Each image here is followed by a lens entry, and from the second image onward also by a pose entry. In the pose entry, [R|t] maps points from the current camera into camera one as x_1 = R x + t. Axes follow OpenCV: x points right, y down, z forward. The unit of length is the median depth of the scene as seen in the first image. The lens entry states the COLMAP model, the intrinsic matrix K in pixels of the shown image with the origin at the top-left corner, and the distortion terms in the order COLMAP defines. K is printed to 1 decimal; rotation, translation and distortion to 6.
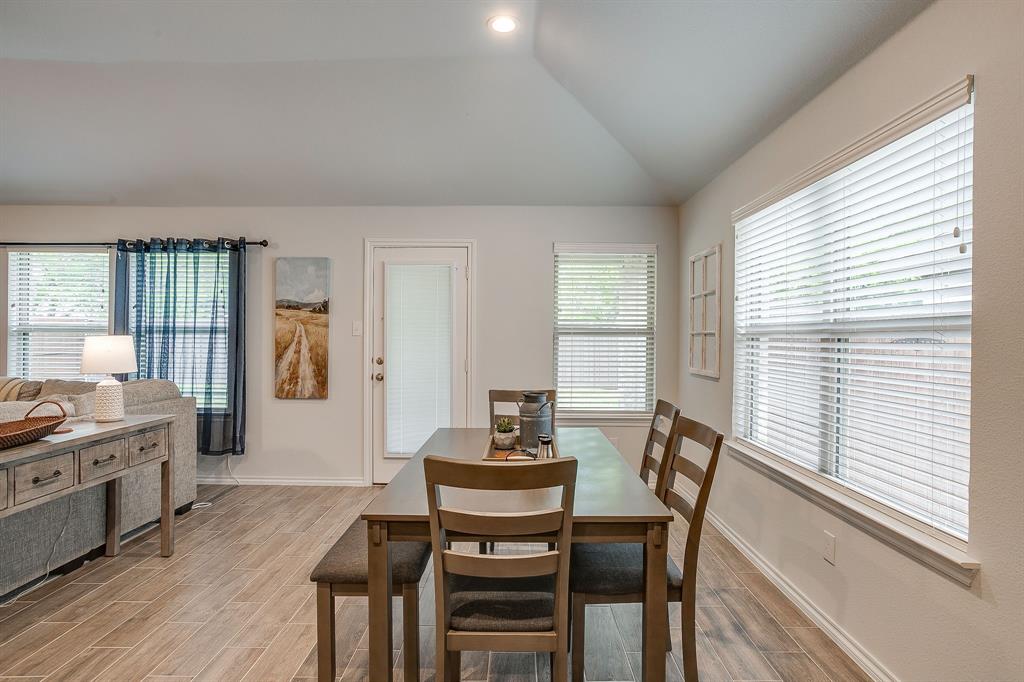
lens RADIAL K [[533.6, 0, 507.9], [0, 533.6, 341.0], [0, 0, 1]] dist [-0.022531, 0.003899]
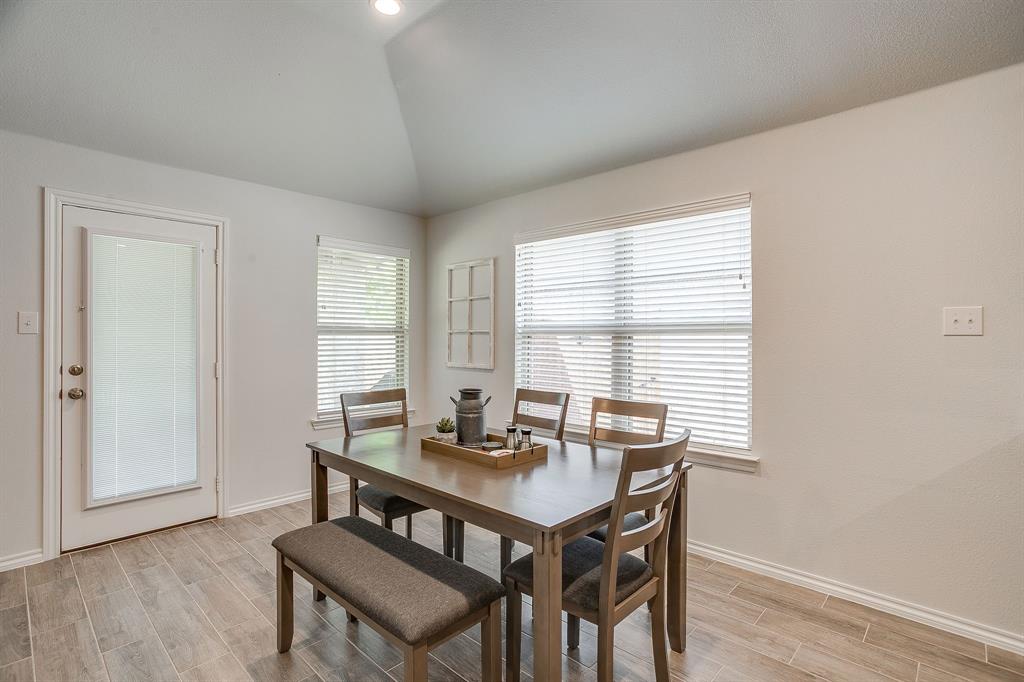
lens RADIAL K [[504.6, 0, 505.2], [0, 504.6, 335.7], [0, 0, 1]] dist [-0.012774, 0.002688]
pose [[0.682193, -0.002392, 0.731168, -0.455832], [0.005807, 0.999981, -0.002147, -0.004050], [-0.731149, 0.005711, 0.682194, 0.207884]]
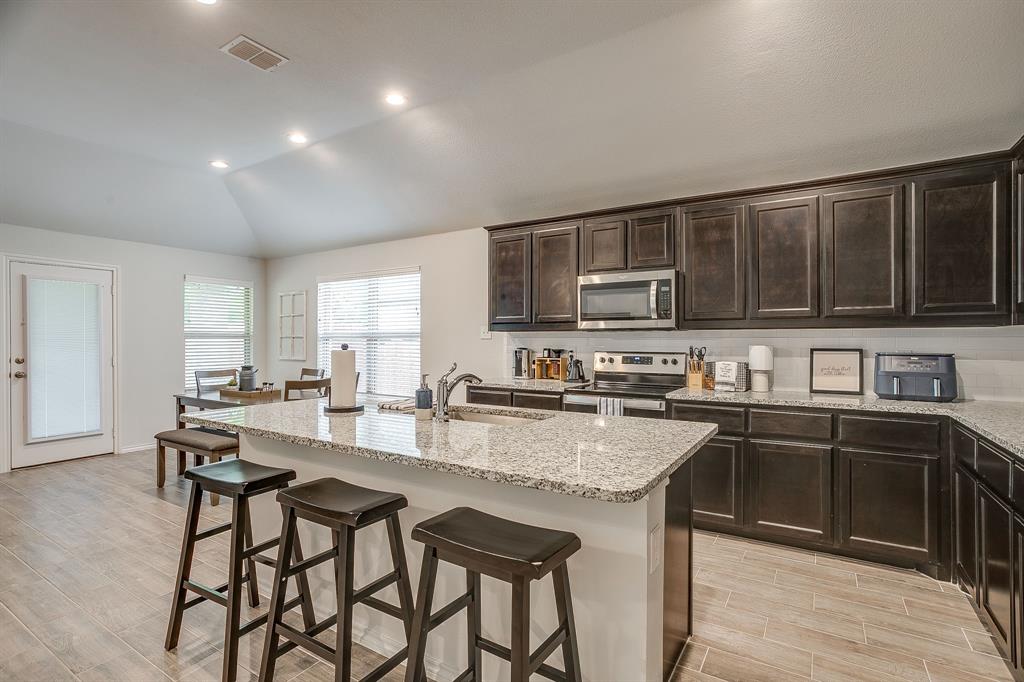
lens RADIAL K [[503.1, 0, 509.1], [0, 503.1, 342.5], [0, 0, 1]] dist [-0.000656, 0.003246]
pose [[0.531093, -0.010662, 0.847246, -0.818201], [0.009842, 0.999931, 0.006413, 0.001735], [-0.847256, 0.004933, 0.531162, -0.642269]]
